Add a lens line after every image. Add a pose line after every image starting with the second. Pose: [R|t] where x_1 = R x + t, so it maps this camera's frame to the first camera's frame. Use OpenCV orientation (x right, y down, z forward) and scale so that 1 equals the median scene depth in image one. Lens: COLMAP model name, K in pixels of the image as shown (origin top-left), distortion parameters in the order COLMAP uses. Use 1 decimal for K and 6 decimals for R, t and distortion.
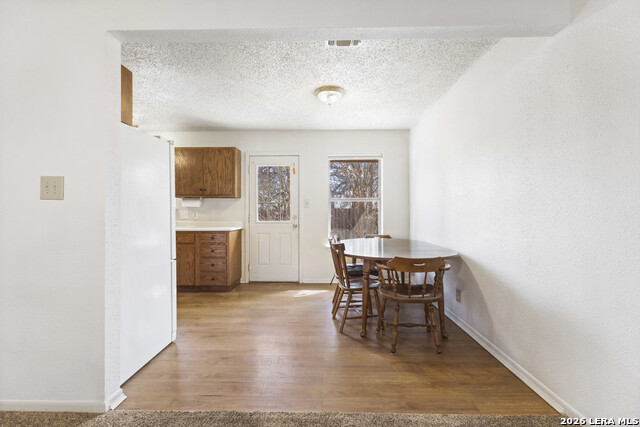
lens RADIAL K [[299.6, 0, 319.4], [0, 299.6, 211.0], [0, 0, 1]] dist [-0.000556, 0.001004]
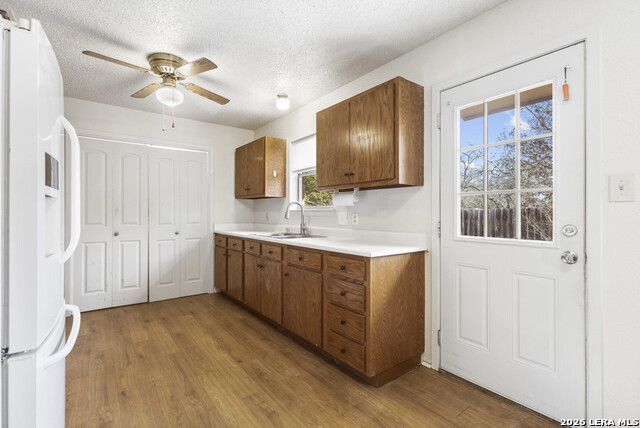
lens RADIAL K [[299.6, 0, 314.4], [0, 299.6, 212.4], [0, 0, 1]] dist [-0.000556, 0.001004]
pose [[0.619067, -0.000006, -0.785338, 0.003779], [0.002128, 0.999996, 0.001671, -0.001830], [0.785335, -0.002706, 0.619065, 0.572540]]
